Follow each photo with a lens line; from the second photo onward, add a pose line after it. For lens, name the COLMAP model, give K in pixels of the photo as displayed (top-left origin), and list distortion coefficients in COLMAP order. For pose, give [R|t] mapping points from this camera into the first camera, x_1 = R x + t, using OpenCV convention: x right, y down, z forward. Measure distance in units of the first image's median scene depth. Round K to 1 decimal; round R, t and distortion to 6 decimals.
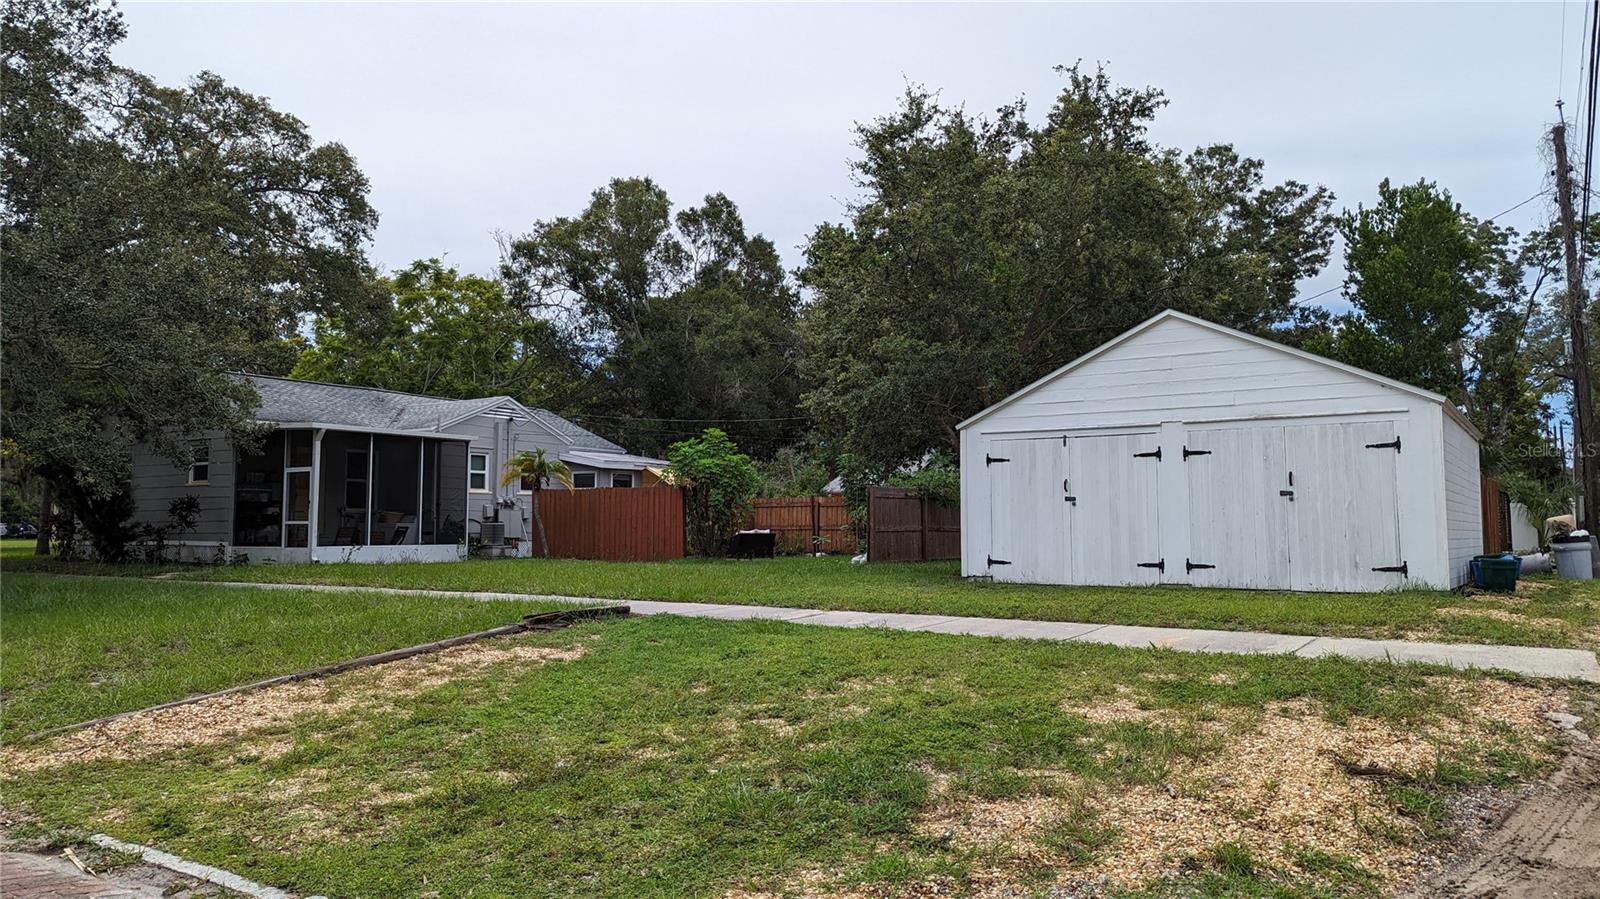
lens RADIAL K [[1139.1, 0, 794.5], [0, 1139.1, 448.2], [0, 0, 1]] dist [0.053519, -0.055708]
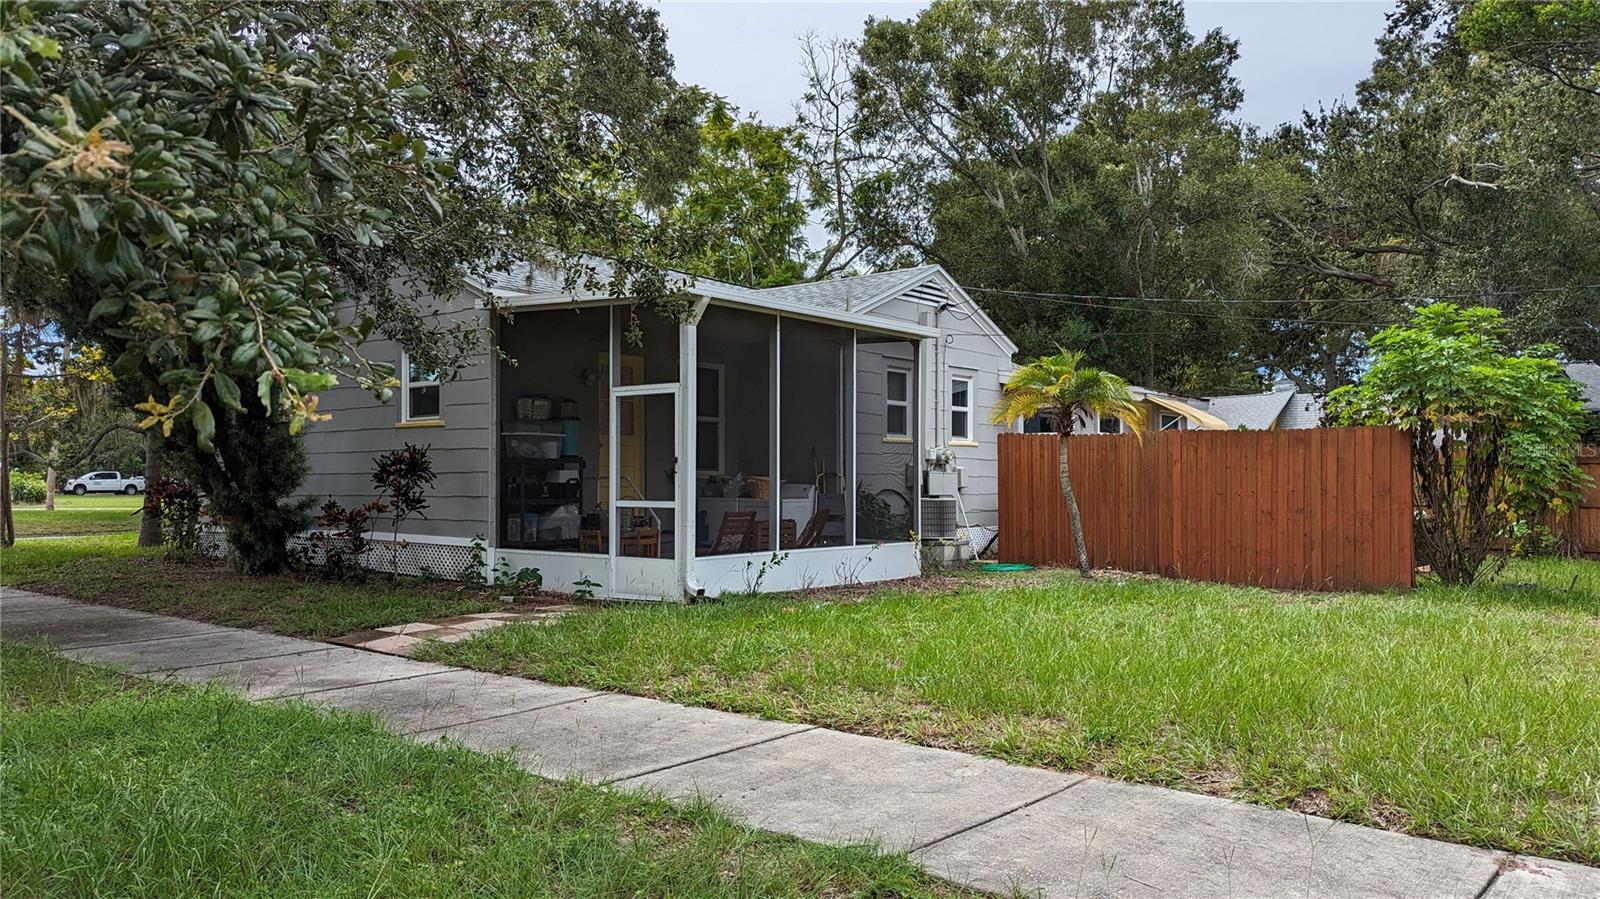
lens RADIAL K [[1139.1, 0, 794.5], [0, 1139.1, 448.2], [0, 0, 1]] dist [0.053519, -0.055708]
pose [[0.995654, -0.000075, -0.093130, -0.324580], [0.004078, 0.999075, 0.042803, 0.022395], [0.093040, -0.042997, 0.994733, 0.539786]]
